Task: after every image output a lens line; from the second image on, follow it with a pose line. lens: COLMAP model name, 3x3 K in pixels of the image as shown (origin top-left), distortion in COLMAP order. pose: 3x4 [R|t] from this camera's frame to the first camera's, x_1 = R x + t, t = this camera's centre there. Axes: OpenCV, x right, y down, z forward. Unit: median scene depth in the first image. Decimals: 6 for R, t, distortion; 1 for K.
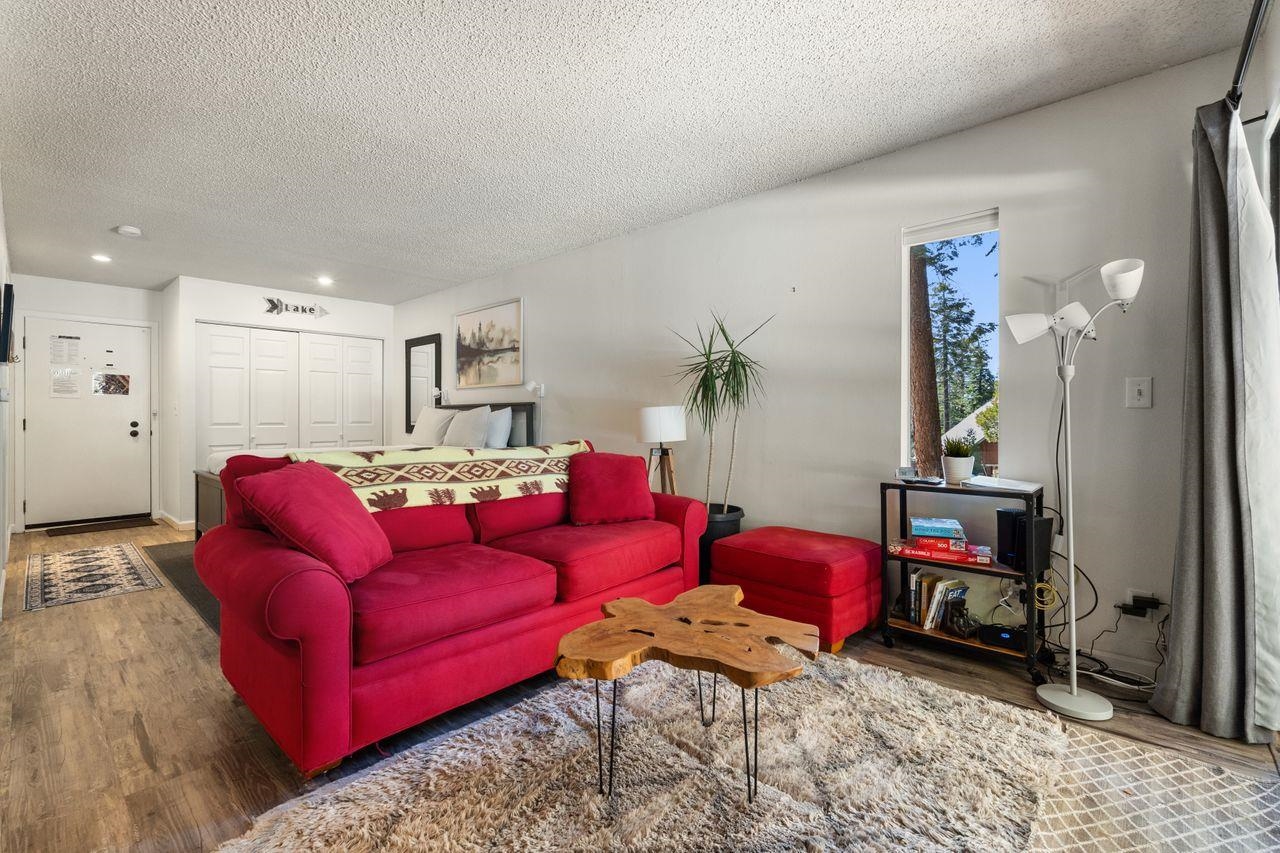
lens RADIAL K [[554.3, 0, 635.9], [0, 554.3, 412.8], [0, 0, 1]] dist [-0.009340, 0.001754]
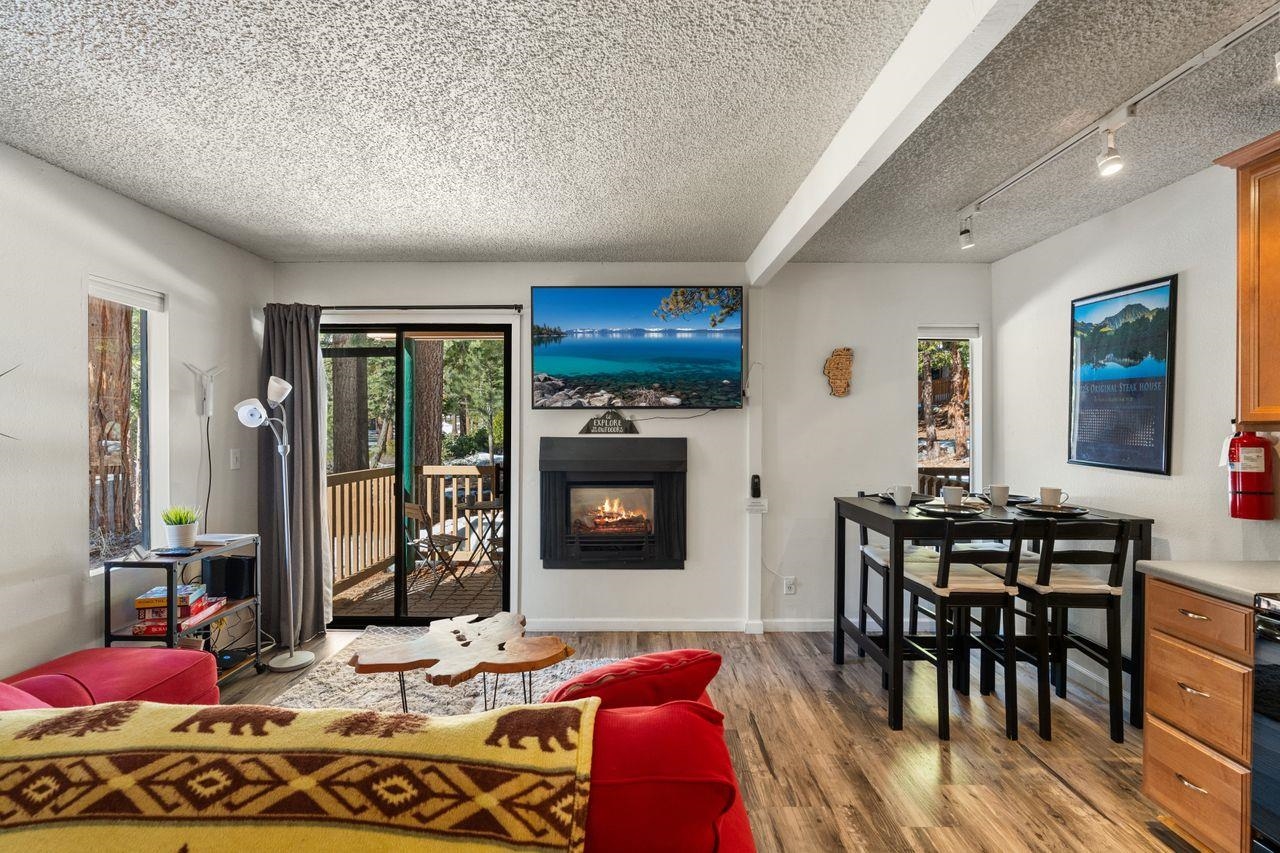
lens RADIAL K [[554.3, 0, 628.5], [0, 554.3, 427.3], [0, 0, 1]] dist [-0.009340, 0.001754]
pose [[-0.660147, -0.001978, 0.751134, -0.650703], [-0.006047, 0.999978, -0.002681, -0.090006], [-0.751112, -0.006312, -0.660144, 0.855922]]
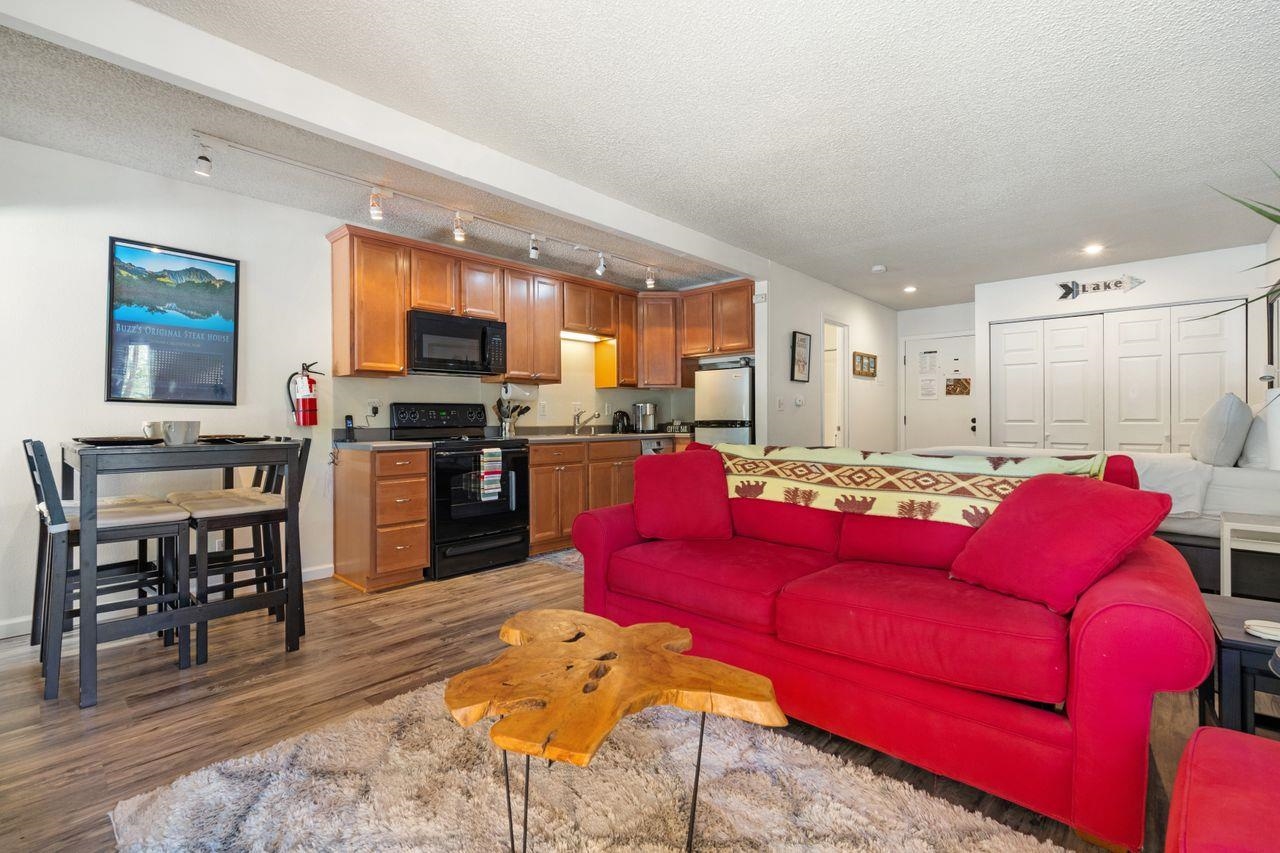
lens RADIAL K [[568.3, 0, 640.6], [0, 568.3, 420.7], [0, 0, 1]] dist [-0.012933, 0.001209]
pose [[-0.009672, 0.005866, -0.999936, 0.502917], [0.015567, 0.999862, 0.005715, 0.005858], [0.999832, -0.015511, -0.009762, 0.563993]]
